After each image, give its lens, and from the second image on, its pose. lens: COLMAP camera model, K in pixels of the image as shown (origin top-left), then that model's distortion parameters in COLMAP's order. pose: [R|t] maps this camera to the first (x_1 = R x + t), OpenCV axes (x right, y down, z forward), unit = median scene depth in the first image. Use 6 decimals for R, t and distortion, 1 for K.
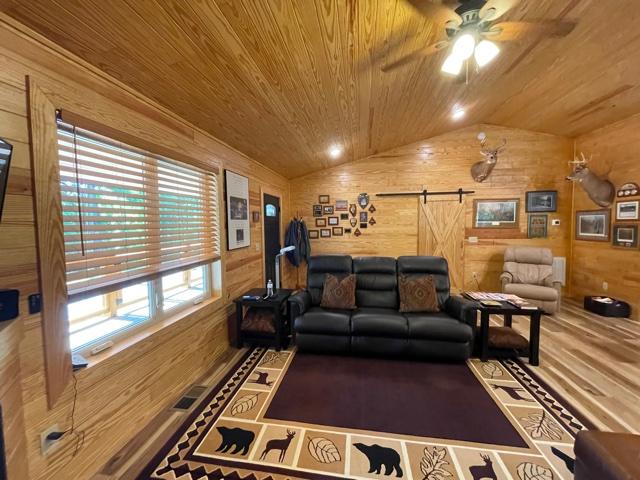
lens RADIAL K [[258.8, 0, 317.2], [0, 258.8, 238.4], [0, 0, 1]] dist [0.000169, 0.000139]
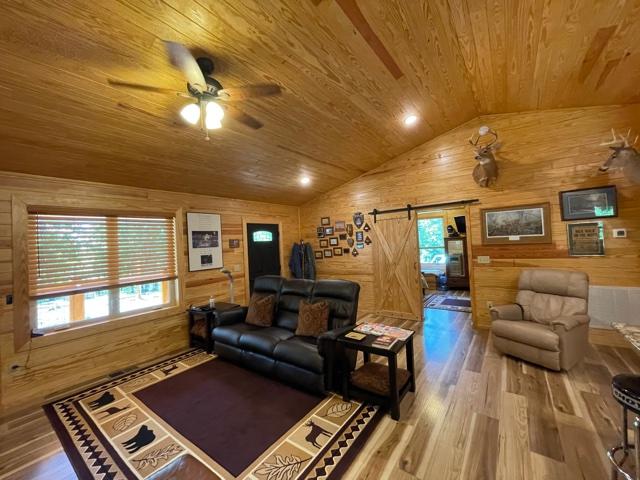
lens RADIAL K [[258.8, 0, 318.1], [0, 258.8, 237.6], [0, 0, 1]] dist [0.000169, 0.000139]
pose [[0.887385, -0.043978, -0.458927, 0.759692], [0.015324, 0.997704, -0.065976, -0.026220], [0.460774, 0.051513, 0.886021, 0.094226]]
